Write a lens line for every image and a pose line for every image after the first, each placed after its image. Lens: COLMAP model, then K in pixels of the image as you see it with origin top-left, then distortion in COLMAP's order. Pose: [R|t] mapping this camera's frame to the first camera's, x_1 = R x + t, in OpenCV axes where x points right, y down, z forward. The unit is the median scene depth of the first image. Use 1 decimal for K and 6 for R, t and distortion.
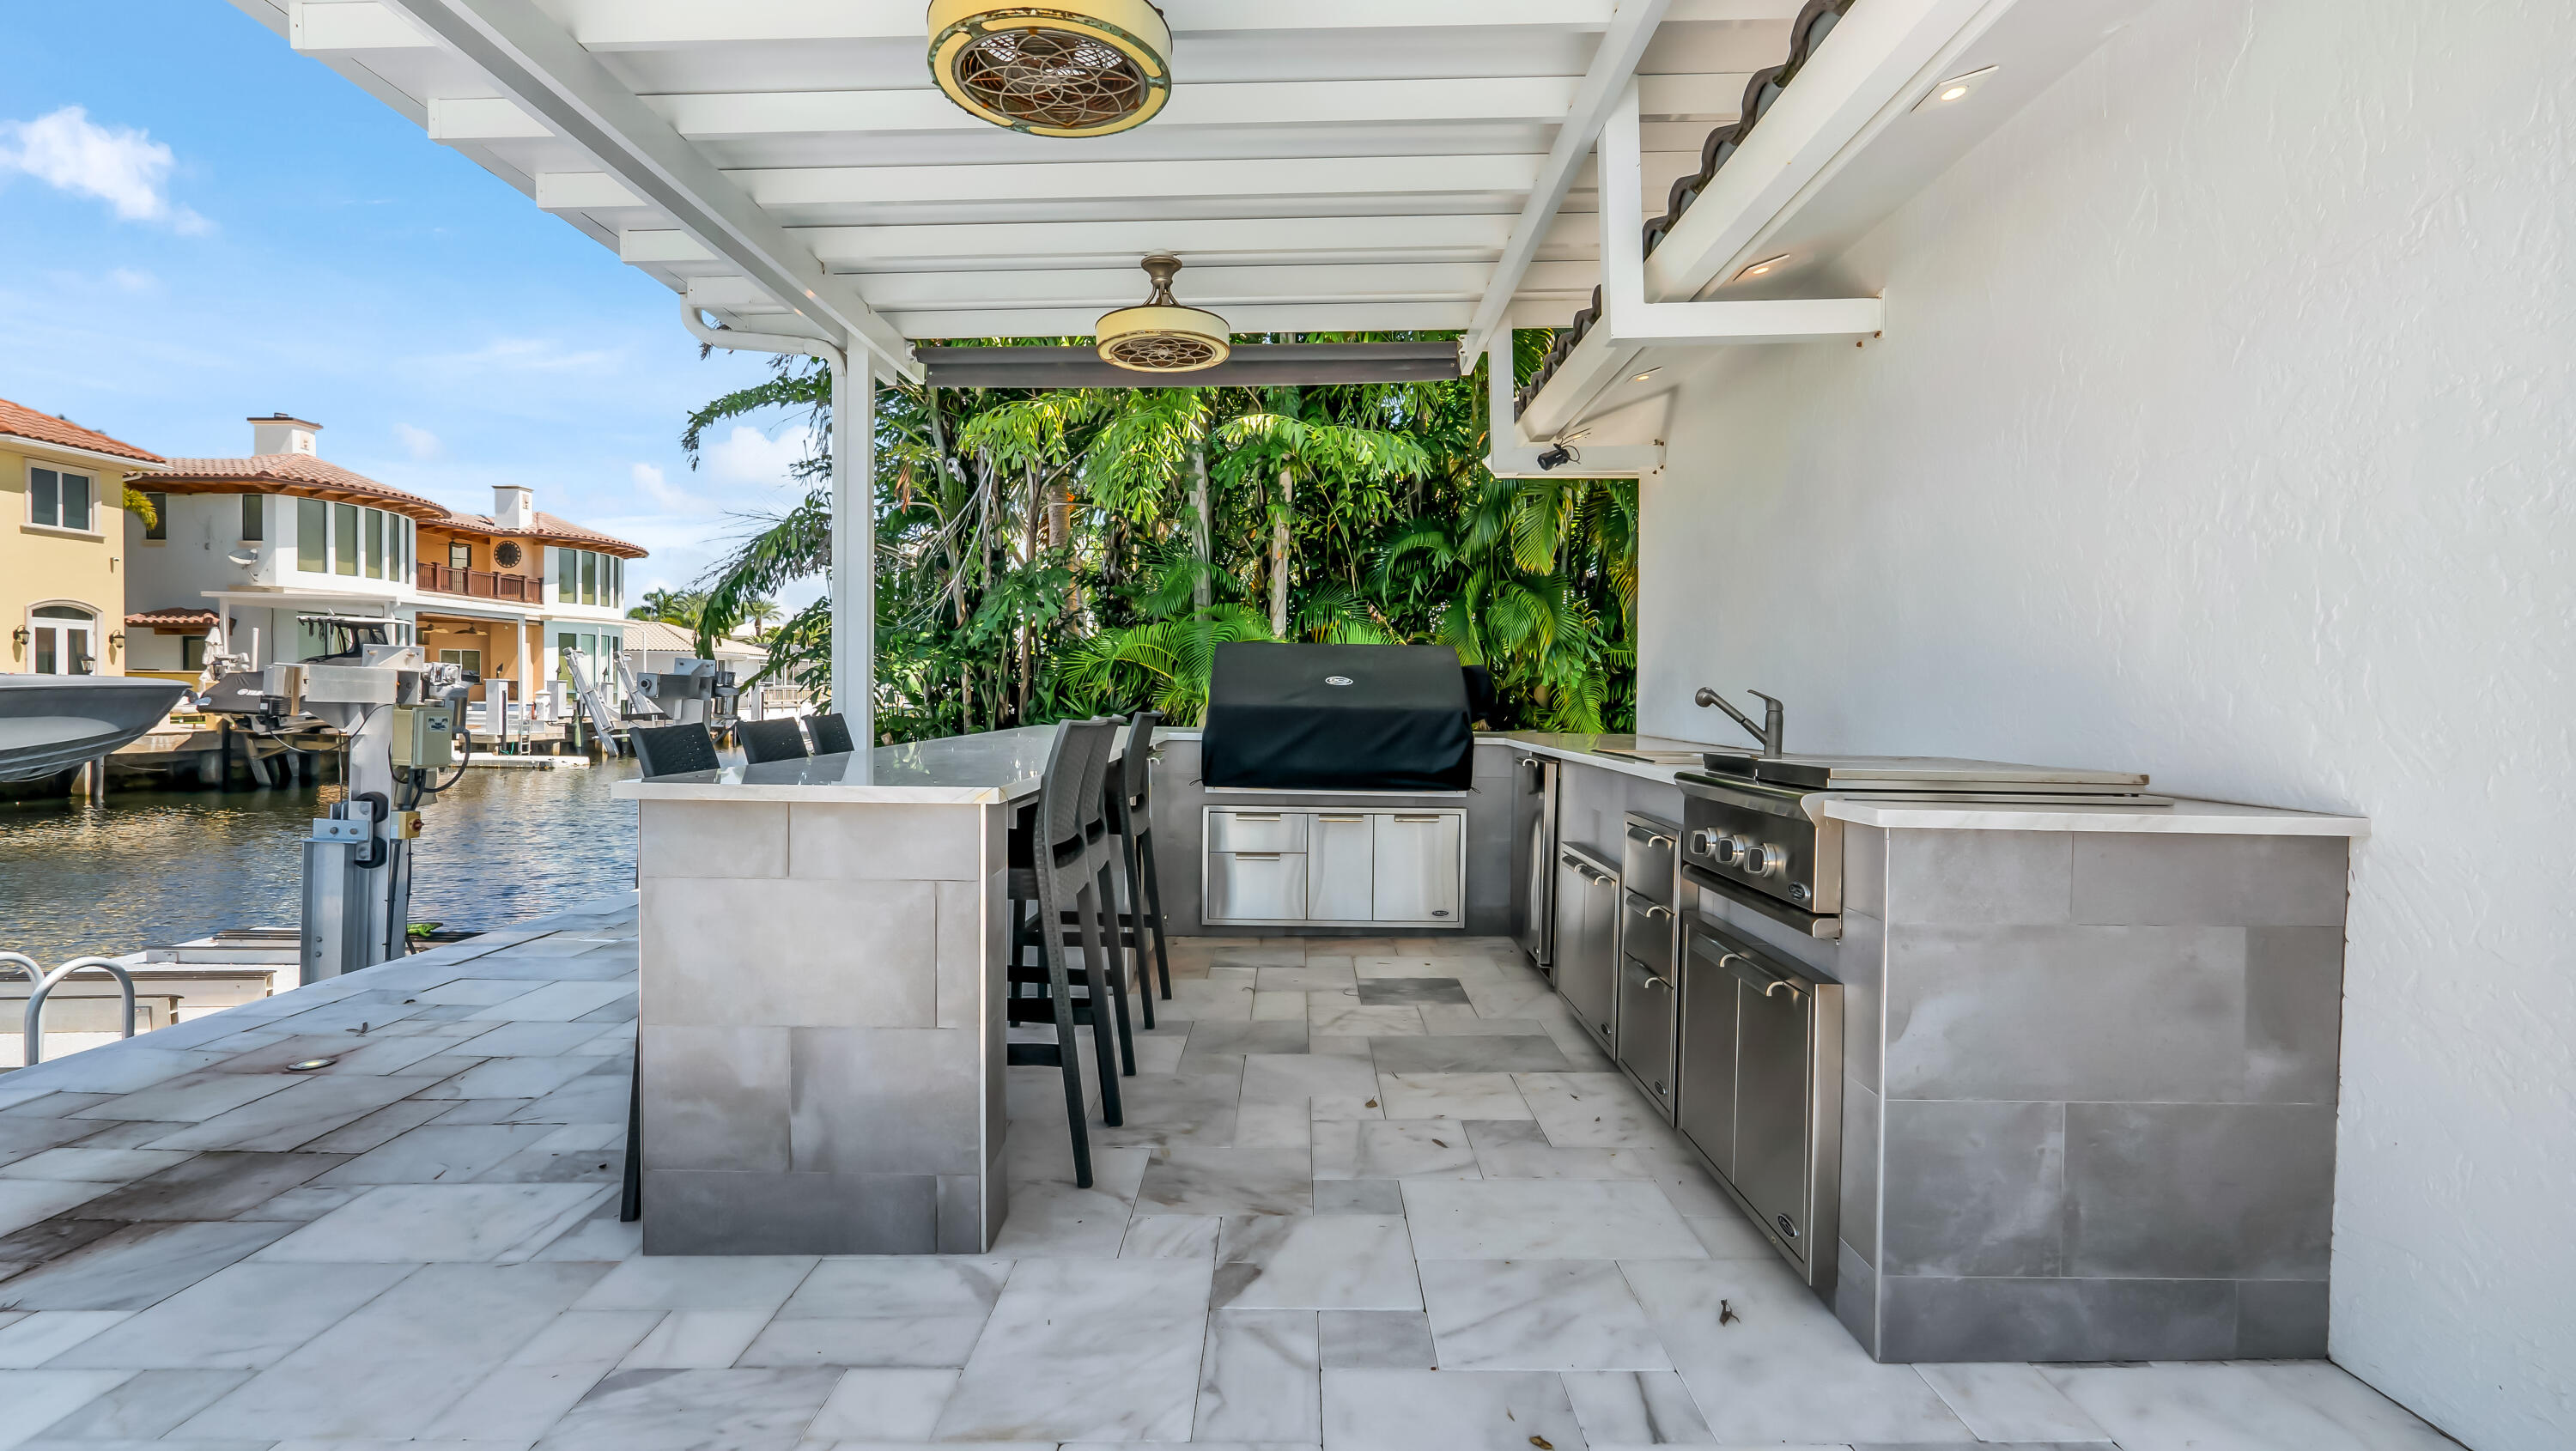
lens RADIAL K [[1204.9, 0, 1288.0], [0, 1204.9, 725.5], [0, 0, 1]] dist [-0.008808, 0.000022]
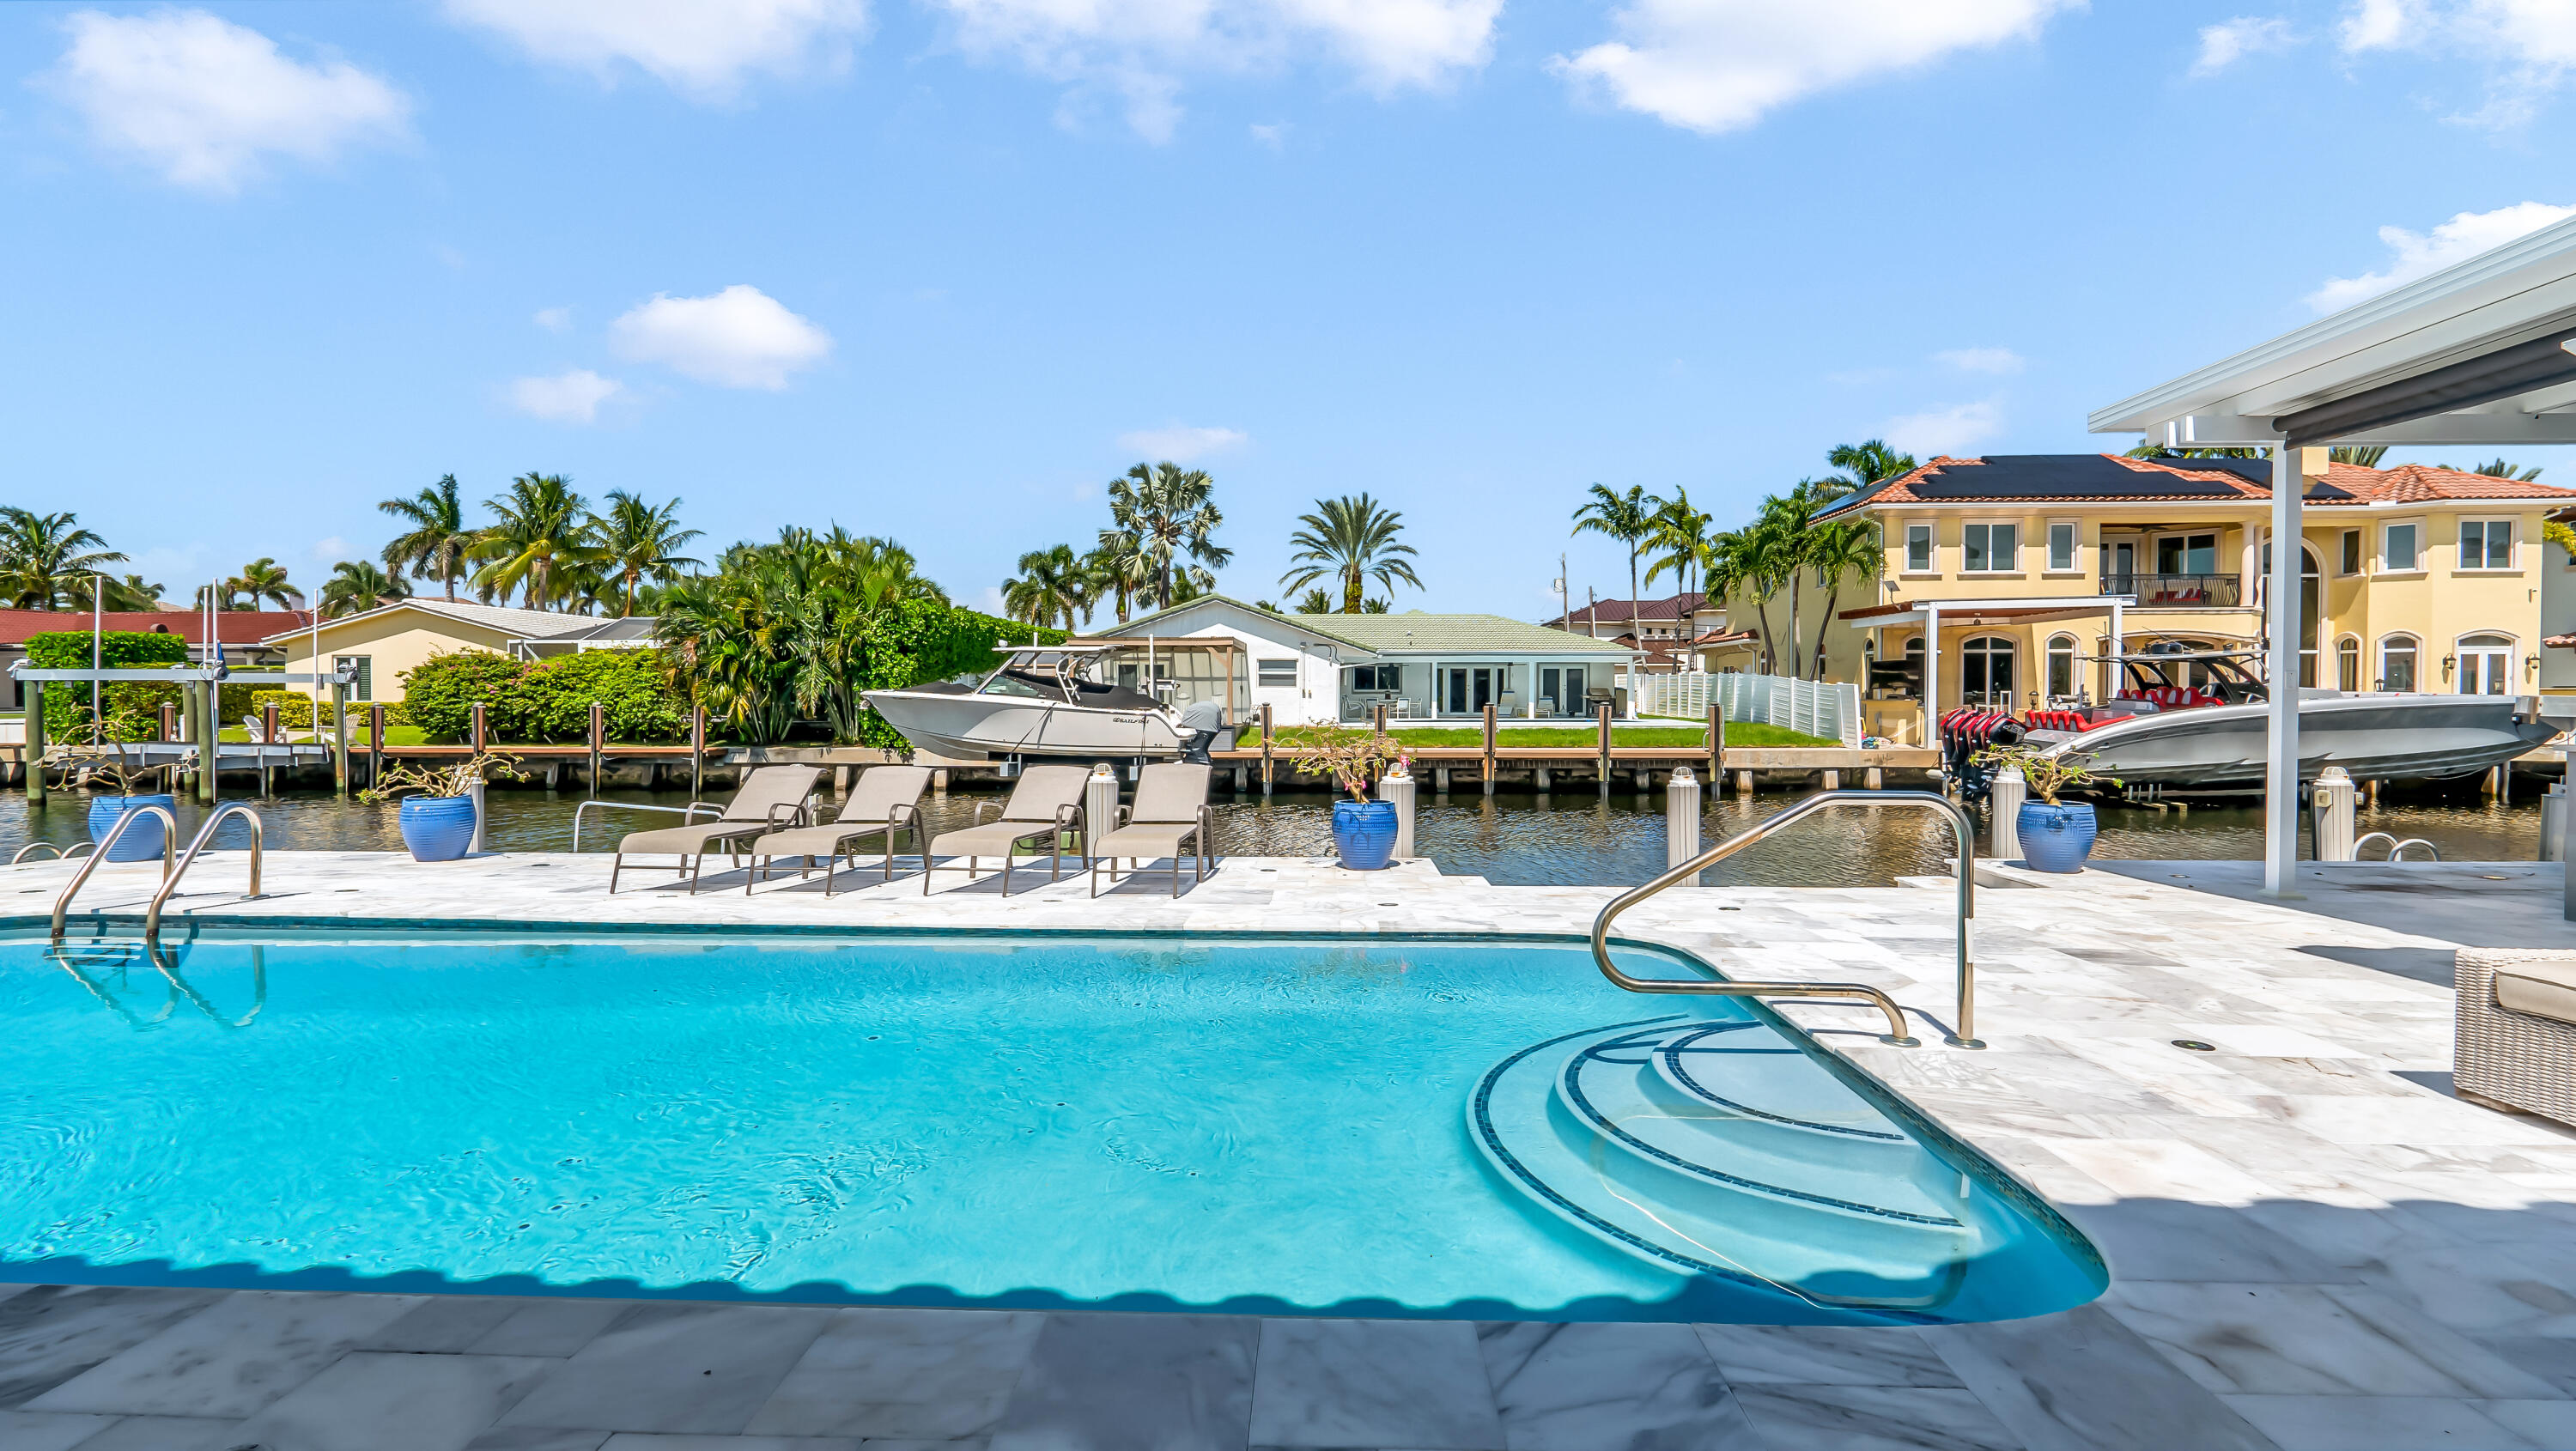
lens RADIAL K [[1179.1, 0, 1288.0], [0, 1179.1, 725.5], [0, 0, 1]] dist [-0.006704, 0.000656]
pose [[-0.033630, 0.012020, -0.999362, 0.640267], [-0.024718, 0.999612, 0.012855, 0.012296], [0.999129, 0.025135, -0.033320, -0.524467]]
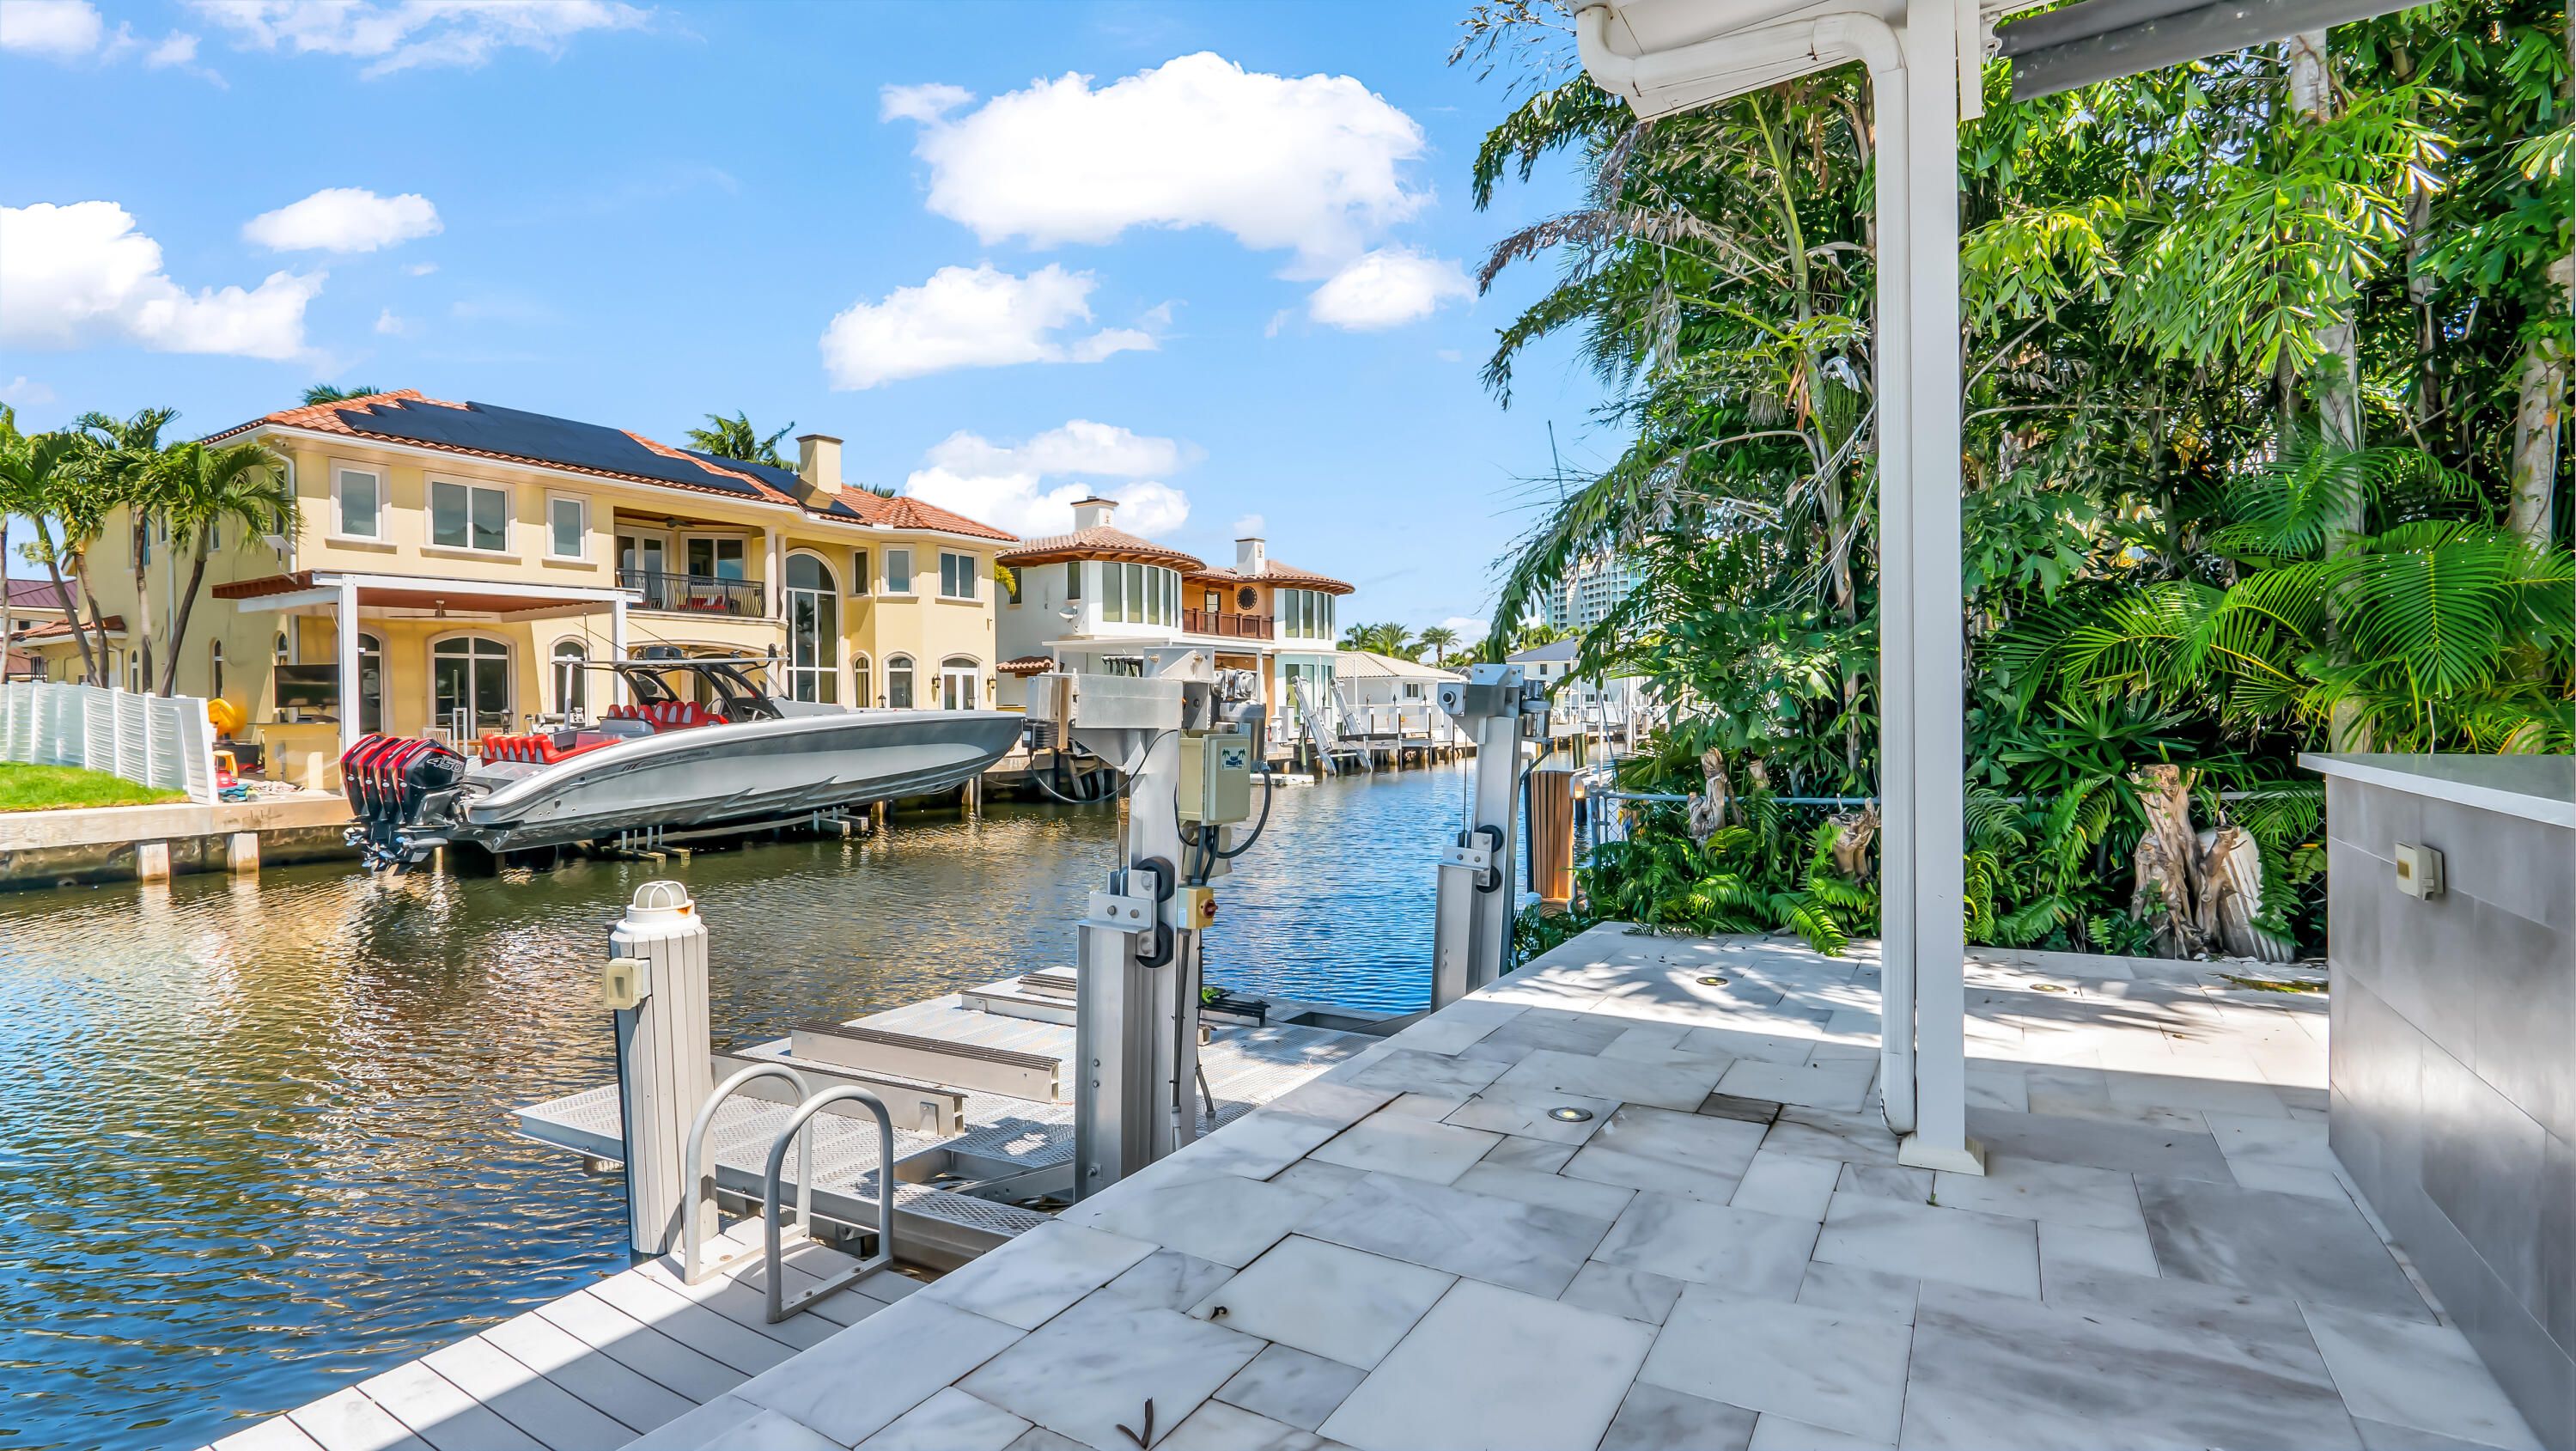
lens RADIAL K [[1179.2, 0, 1288.0], [0, 1179.2, 725.5], [0, 0, 1]] dist [-0.006704, 0.000656]
pose [[0.858424, -0.016466, -0.512676, -0.243679], [0.009173, 0.999818, -0.016752, -0.005803], [0.512859, 0.009677, 0.858418, 0.317894]]
